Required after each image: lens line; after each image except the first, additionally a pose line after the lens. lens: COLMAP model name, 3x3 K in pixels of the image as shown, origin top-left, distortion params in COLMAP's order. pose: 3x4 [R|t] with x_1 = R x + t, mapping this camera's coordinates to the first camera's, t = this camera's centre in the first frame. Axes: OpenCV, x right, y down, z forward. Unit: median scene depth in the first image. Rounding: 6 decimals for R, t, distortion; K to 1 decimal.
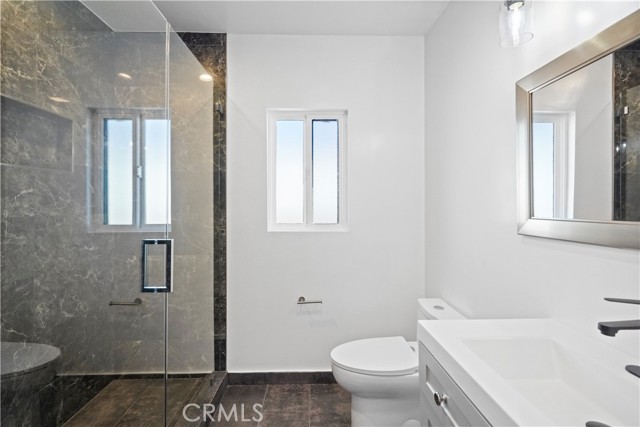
lens RADIAL K [[291.4, 0, 320.8], [0, 291.4, 209.2], [0, 0, 1]] dist [-0.001090, 0.000690]
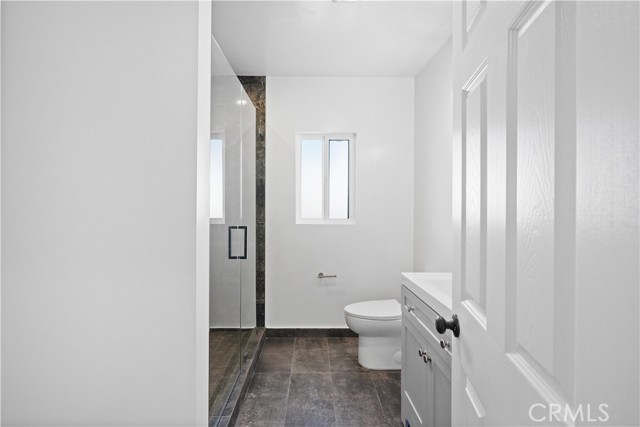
lens RADIAL K [[291.4, 0, 317.0], [0, 291.4, 214.7], [0, 0, 1]] dist [-0.001090, 0.000690]
pose [[0.999794, 0.003719, -0.019971, -0.058203], [-0.003315, 0.999791, 0.020198, 0.006357], [0.020042, -0.020128, 0.999597, -0.341014]]
